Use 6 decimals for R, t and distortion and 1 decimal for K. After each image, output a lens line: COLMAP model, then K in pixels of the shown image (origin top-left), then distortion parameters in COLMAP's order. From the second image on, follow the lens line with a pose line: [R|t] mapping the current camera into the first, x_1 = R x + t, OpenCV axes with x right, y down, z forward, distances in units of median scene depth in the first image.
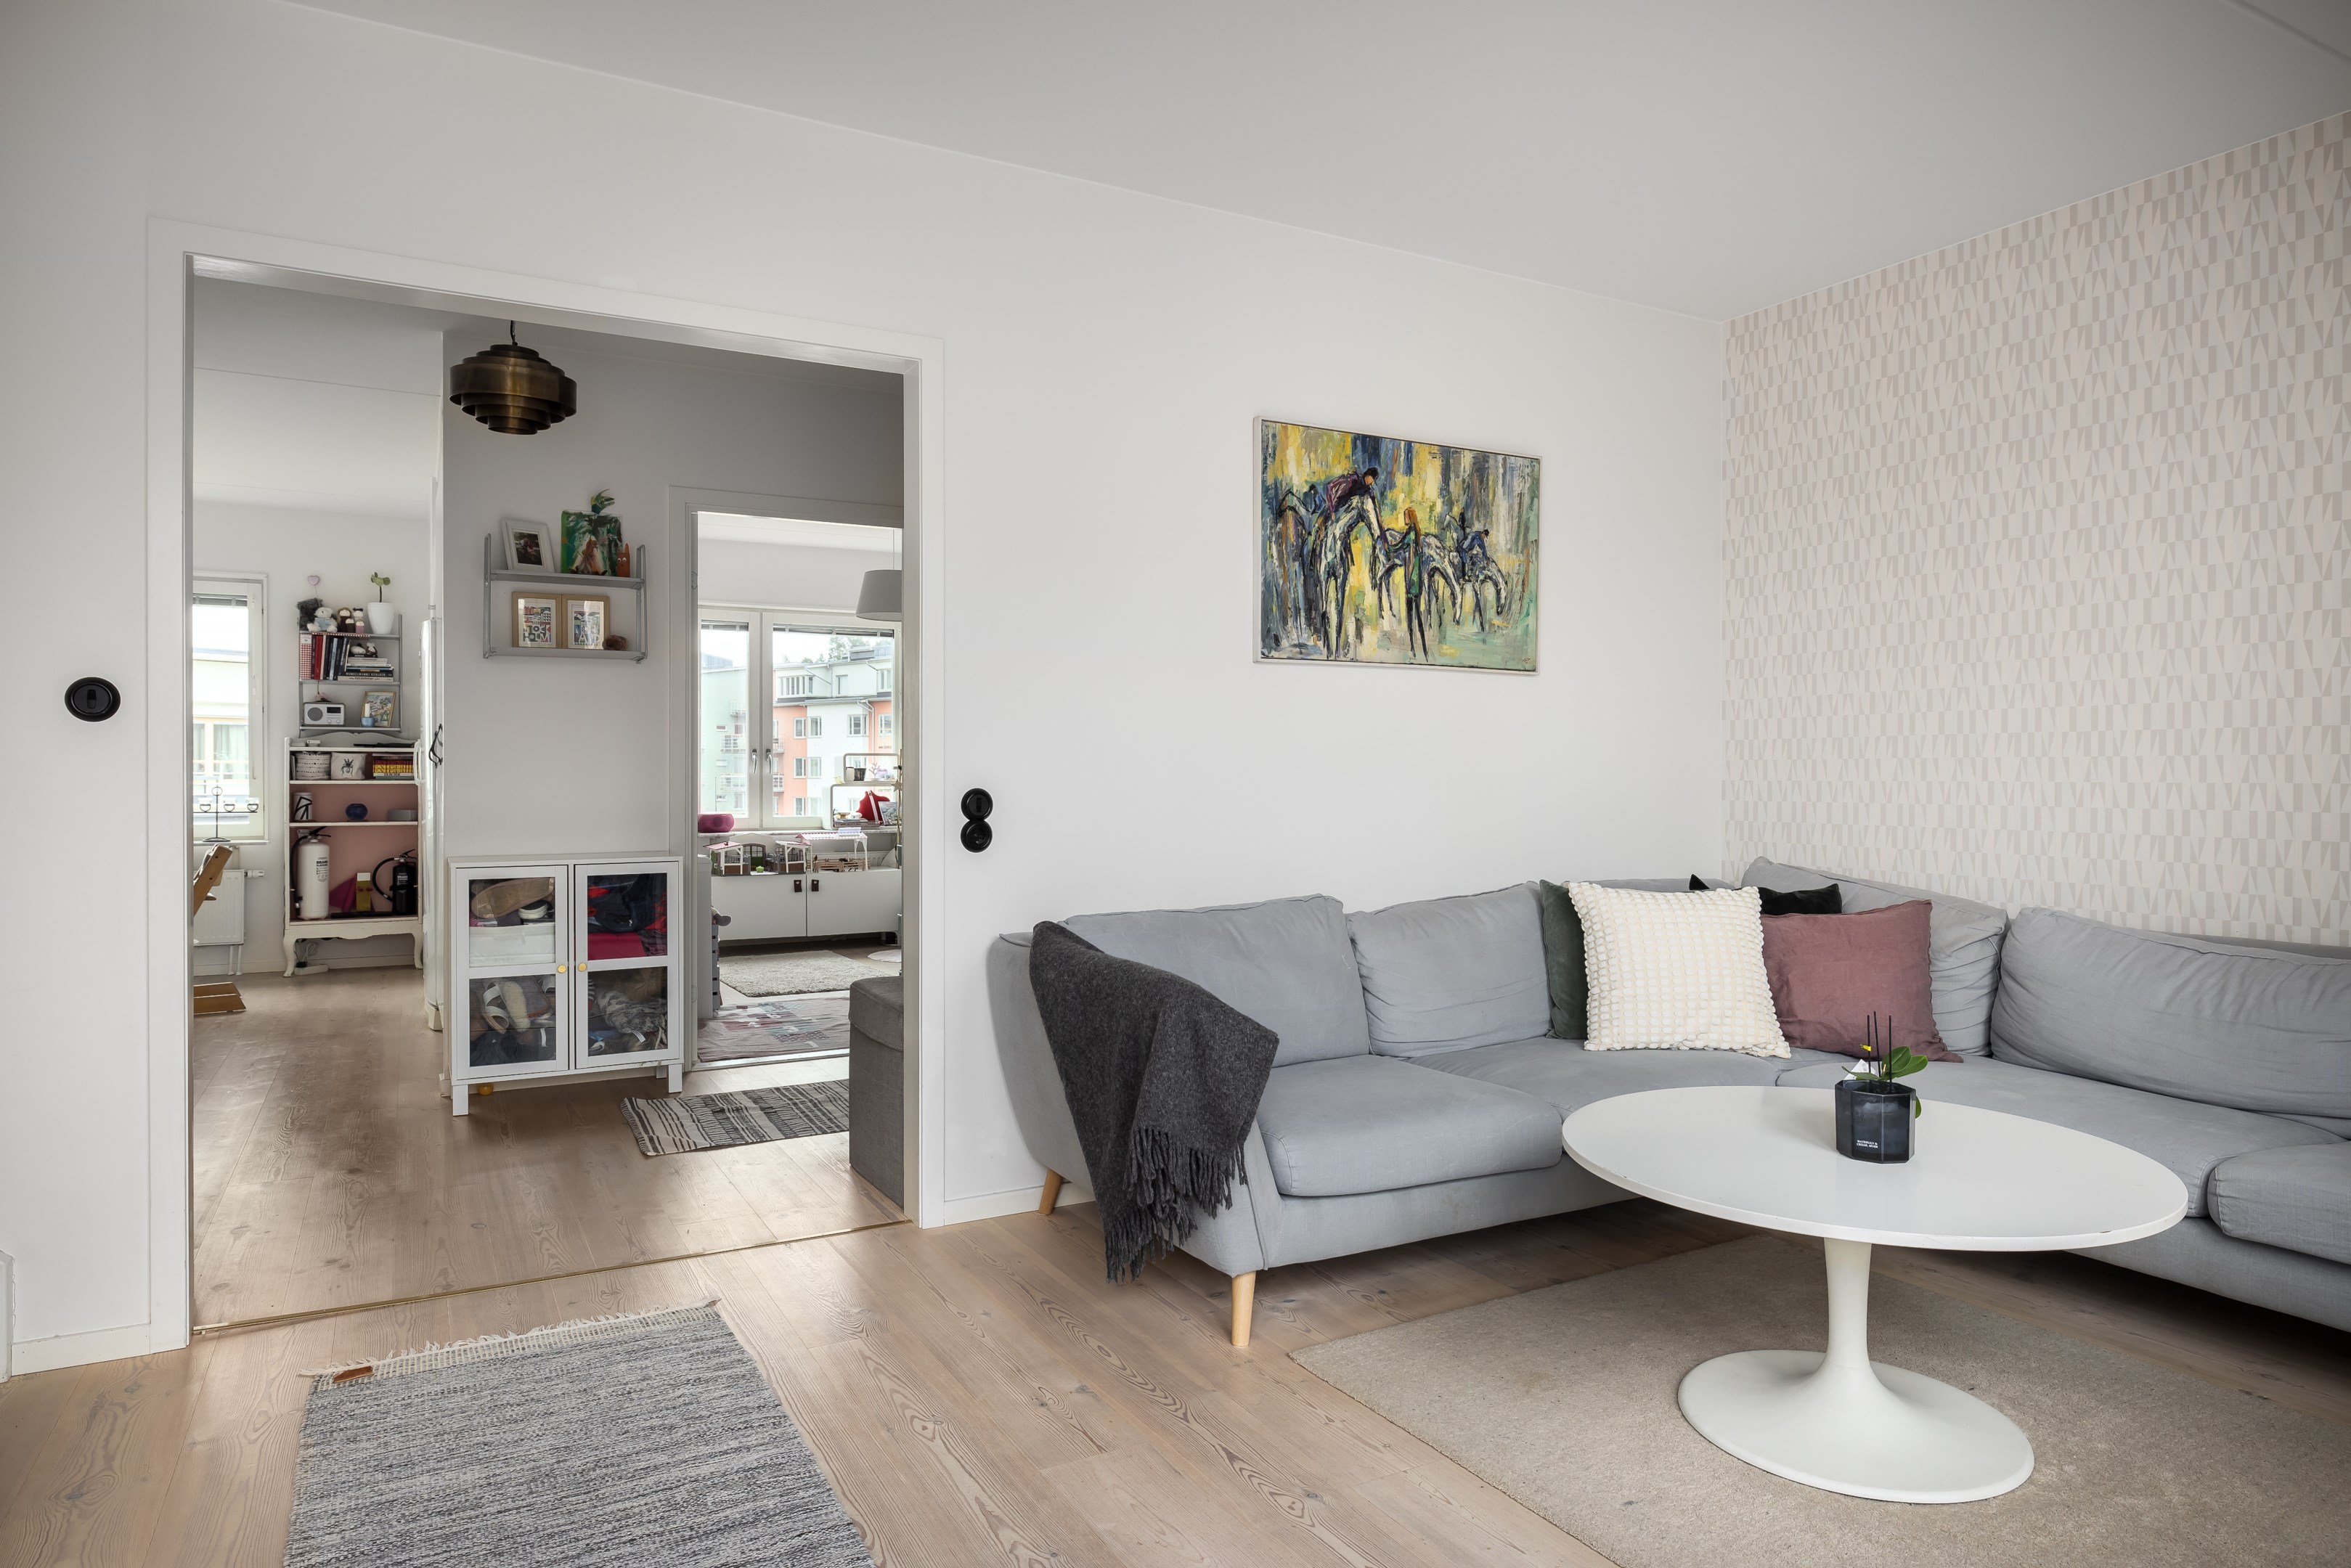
lens RADIAL K [[1393.7, 0, 1168.9], [0, 1393.7, 771.6], [0, 0, 1]] dist [-0.006321, -0.002116]
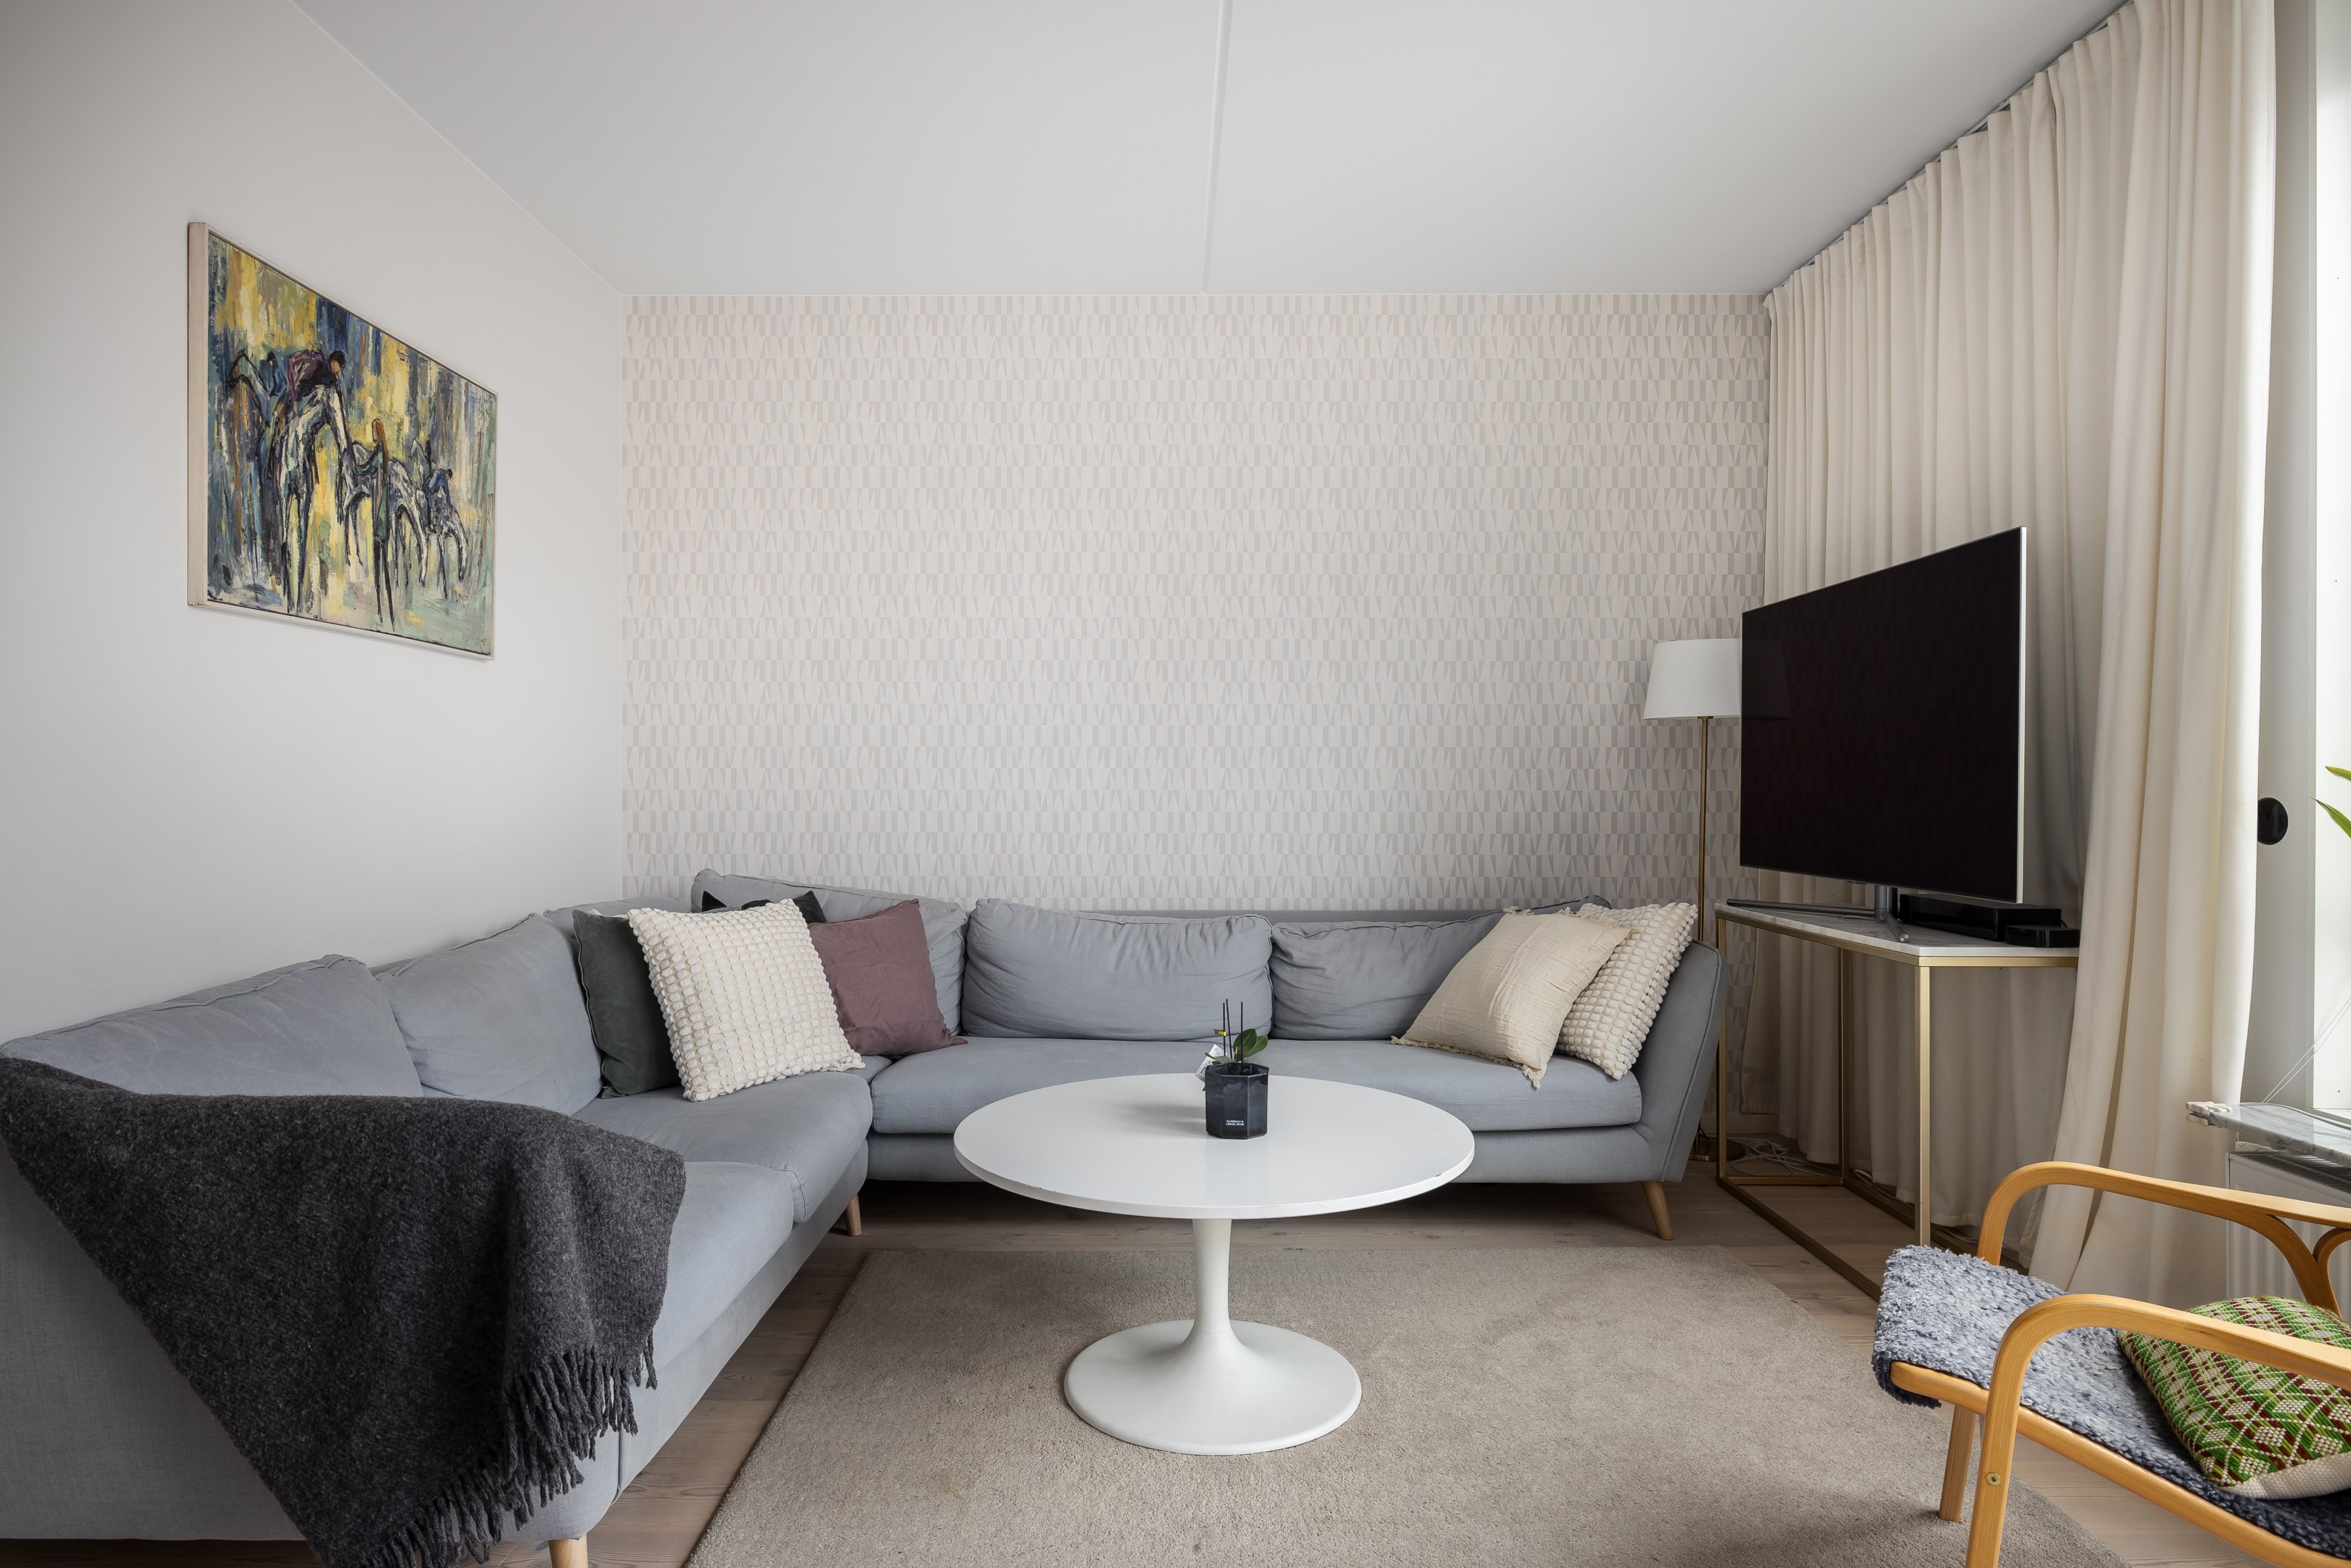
lens RADIAL K [[1349.3, 0, 1141.0], [0, 1349.3, 799.0], [0, 0, 1]] dist [0.000517, -0.001383]
pose [[0.515793, -0.007034, 0.856684, -0.240213], [-0.001029, 0.999960, 0.008830, 0.004871], [-0.856712, -0.005436, 0.515766, 0.296291]]
